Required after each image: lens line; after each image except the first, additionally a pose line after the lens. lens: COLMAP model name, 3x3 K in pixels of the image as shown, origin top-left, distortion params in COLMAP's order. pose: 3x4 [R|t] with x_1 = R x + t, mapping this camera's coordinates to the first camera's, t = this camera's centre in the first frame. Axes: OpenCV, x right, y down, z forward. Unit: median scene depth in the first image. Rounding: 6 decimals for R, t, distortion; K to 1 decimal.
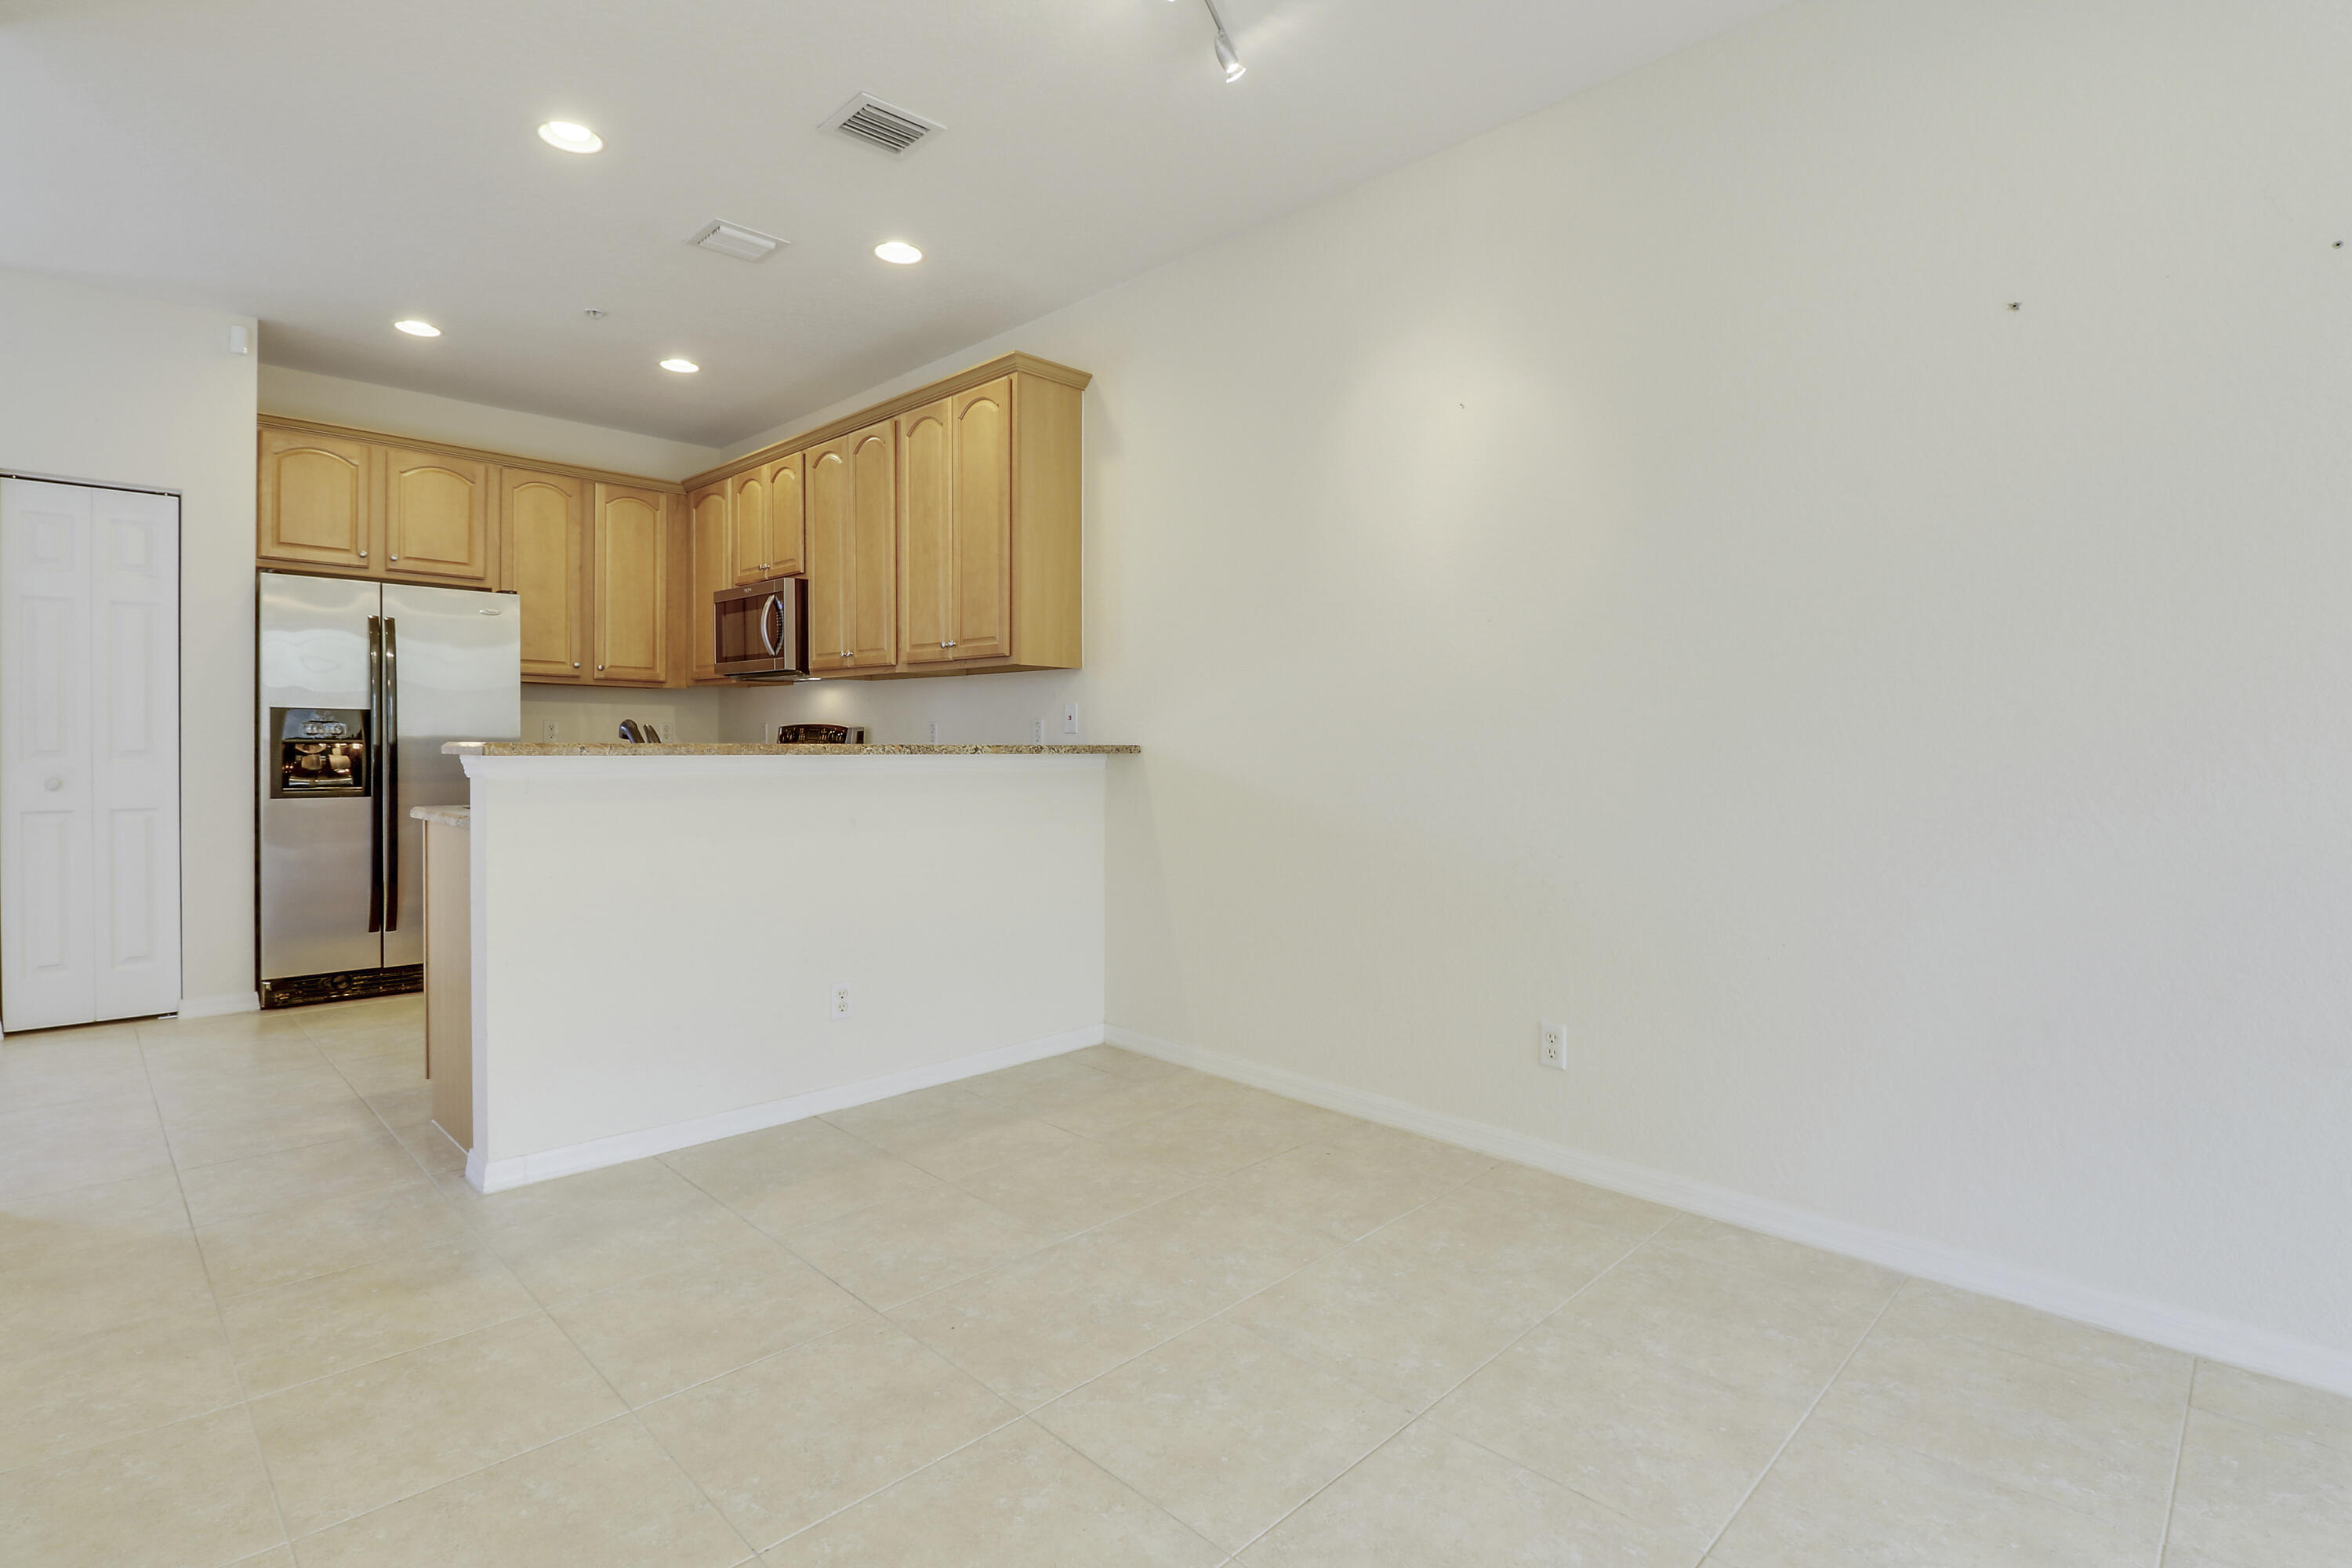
lens RADIAL K [[1108.2, 0, 1204.9], [0, 1108.2, 758.7], [0, 0, 1]] dist [0.001265, -0.014521]
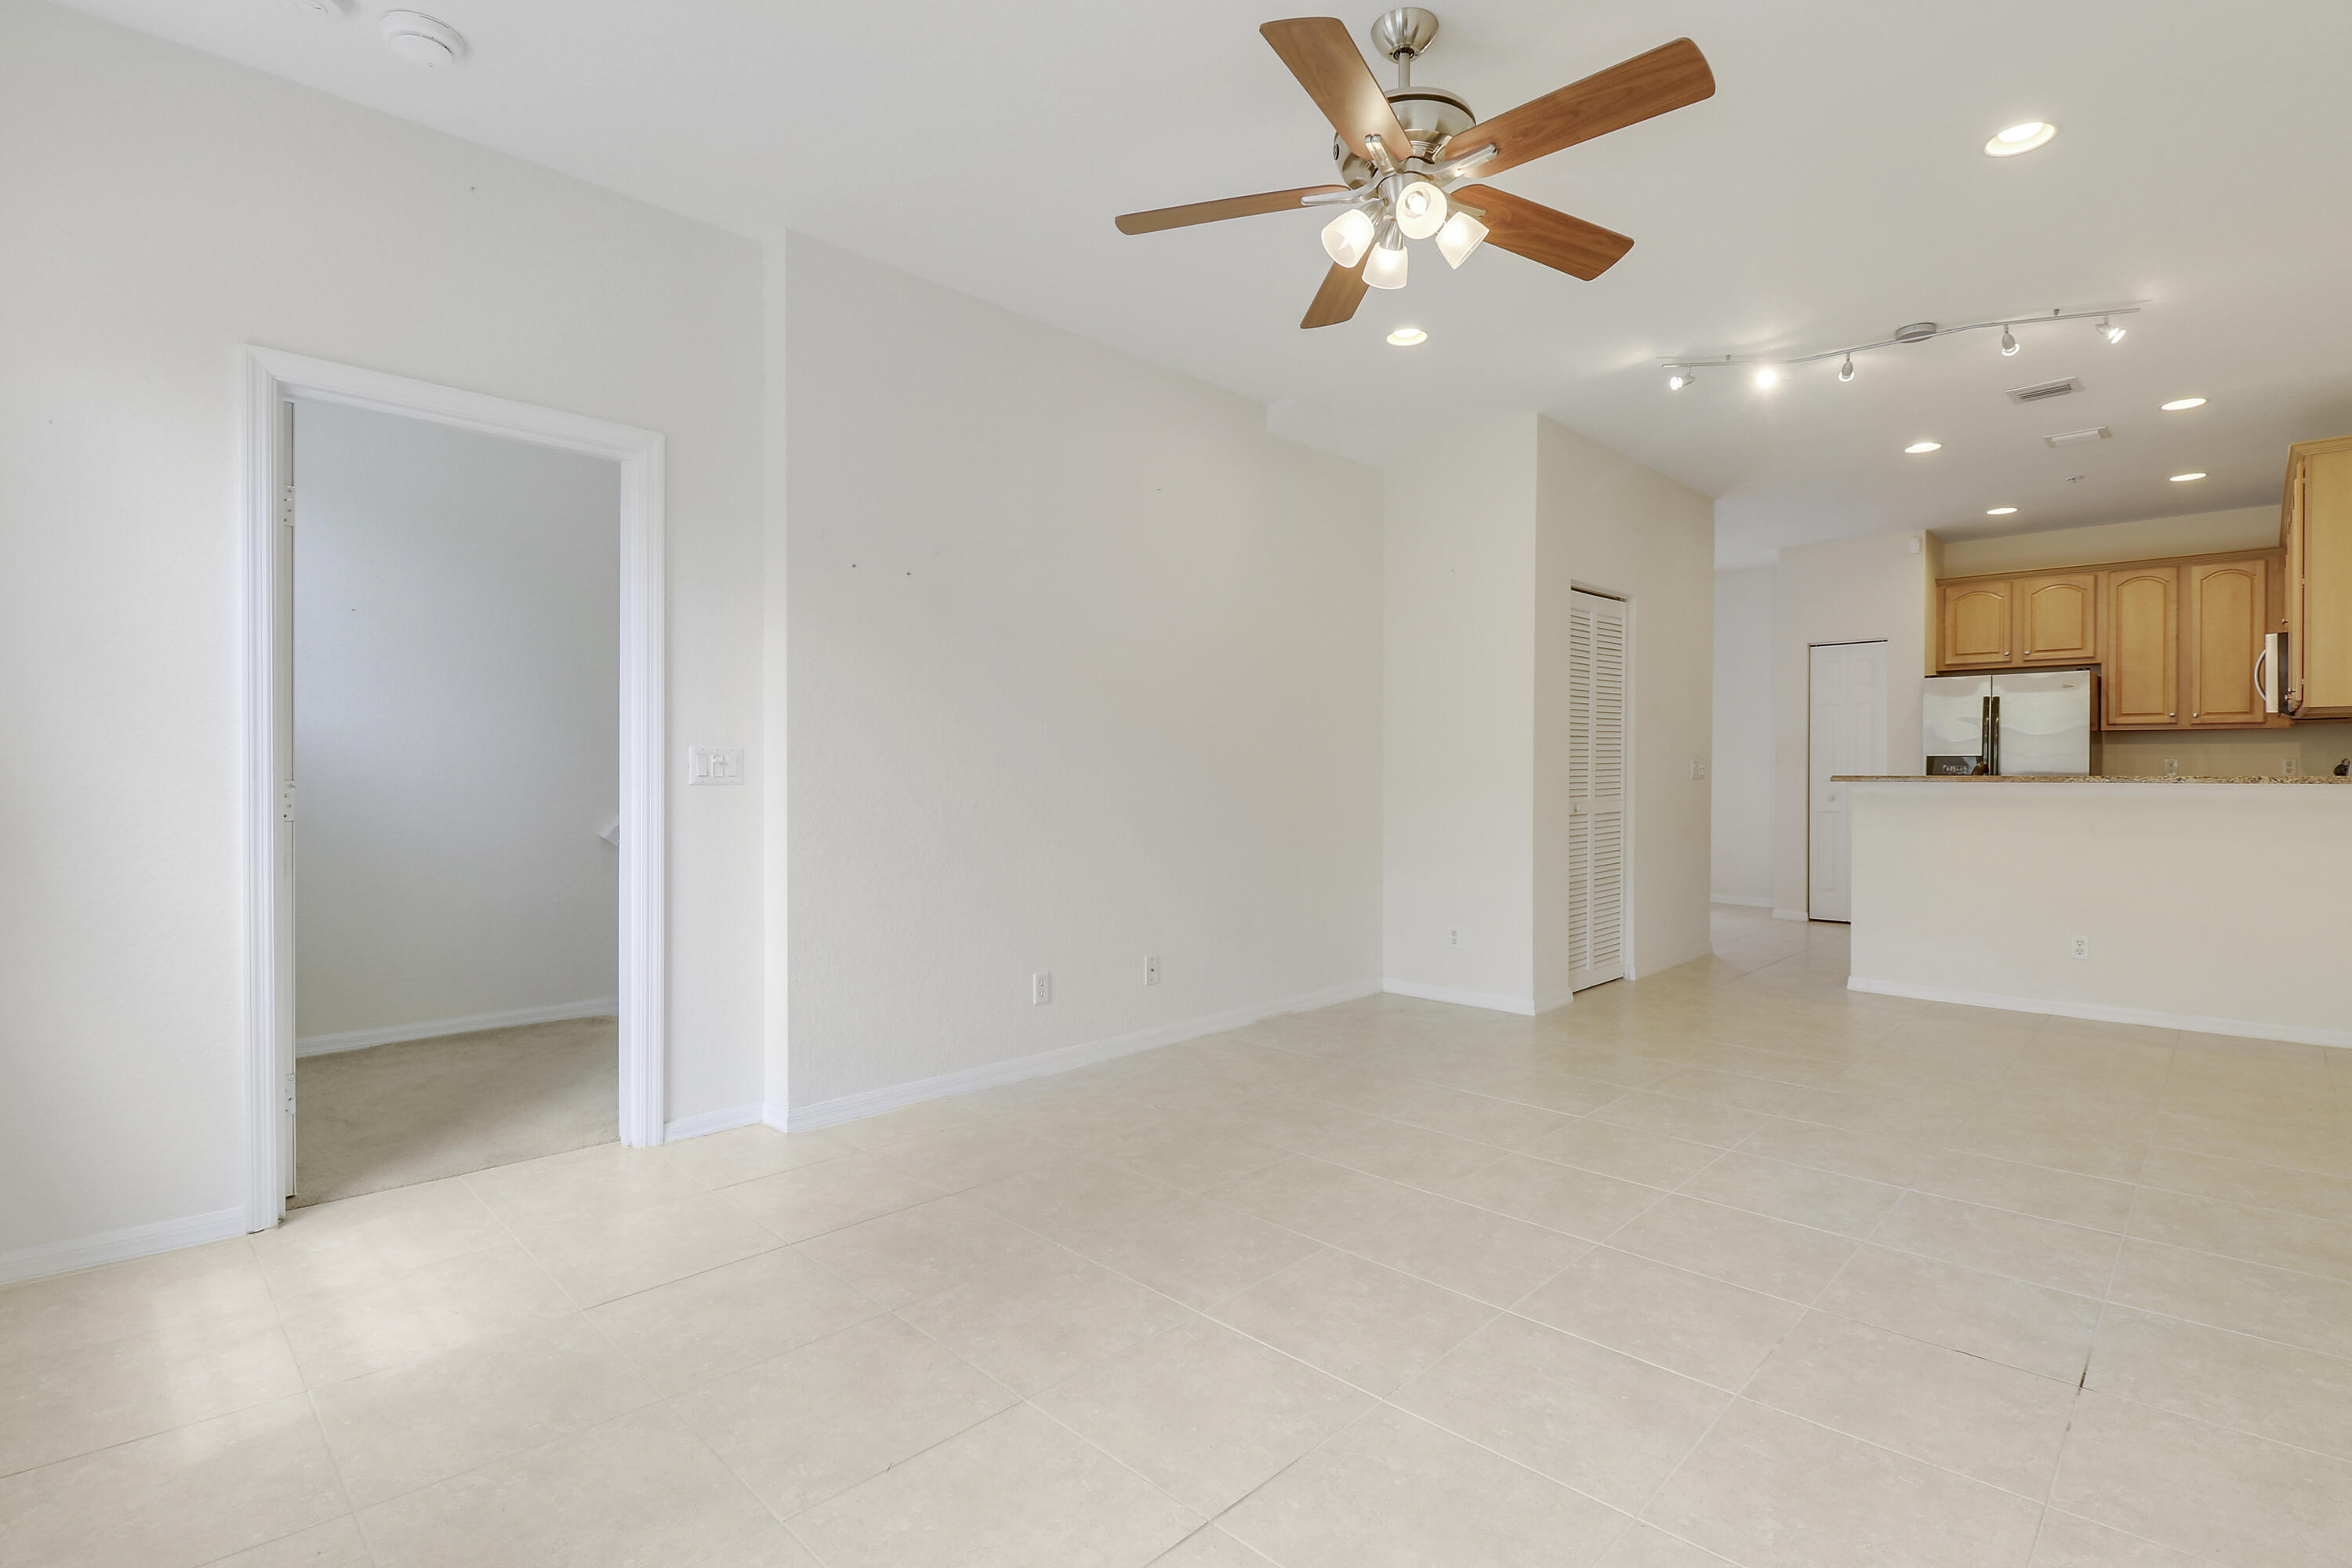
lens RADIAL K [[1124.2, 0, 1204.7], [0, 1124.2, 778.3], [0, 0, 1]] dist [0.000575, -0.013825]
pose [[0.000168, -0.001876, -0.999998, 0.799066], [-0.013809, 0.999903, -0.001879, 0.006127], [0.999905, 0.013809, 0.000142, -0.113633]]
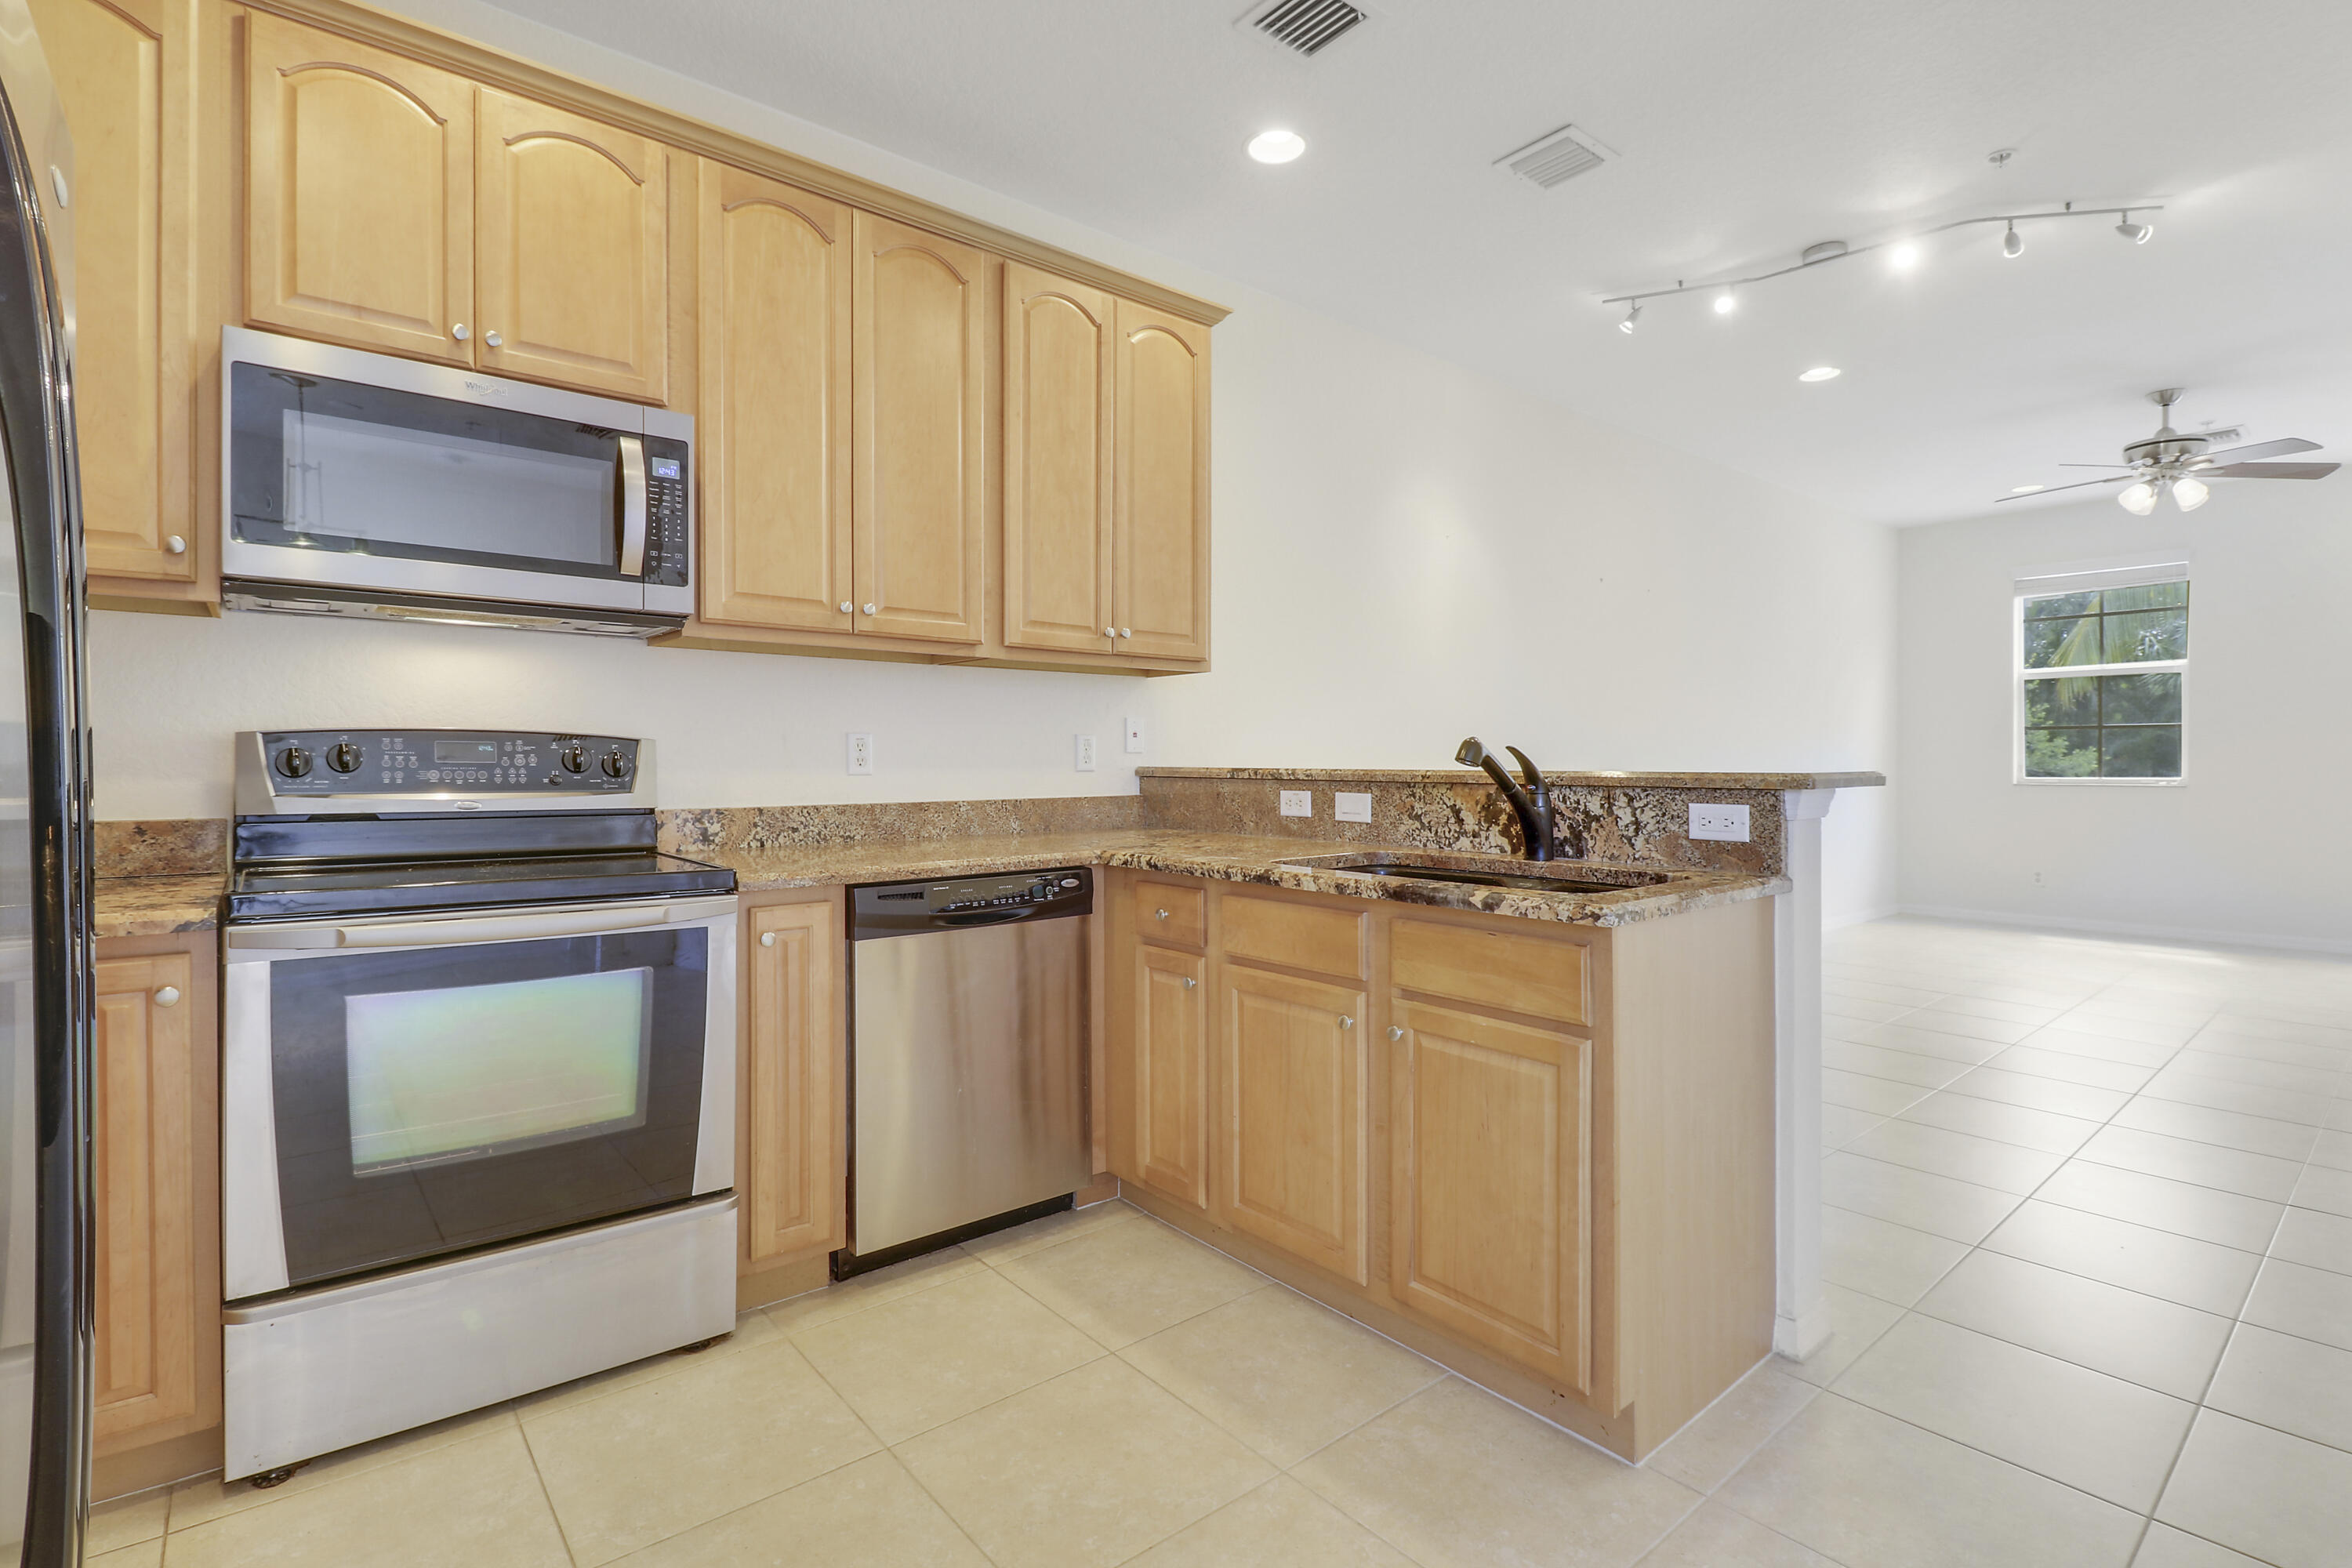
lens RADIAL K [[1109.4, 0, 1181.3], [0, 1109.4, 767.4], [0, 0, 1]] dist [0.001630, -0.013094]
pose [[0.105682, -0.015044, 0.994286, -0.835745], [0.015568, 0.999788, 0.013473, -0.019966], [-0.994278, 0.014055, 0.105894, 0.765509]]
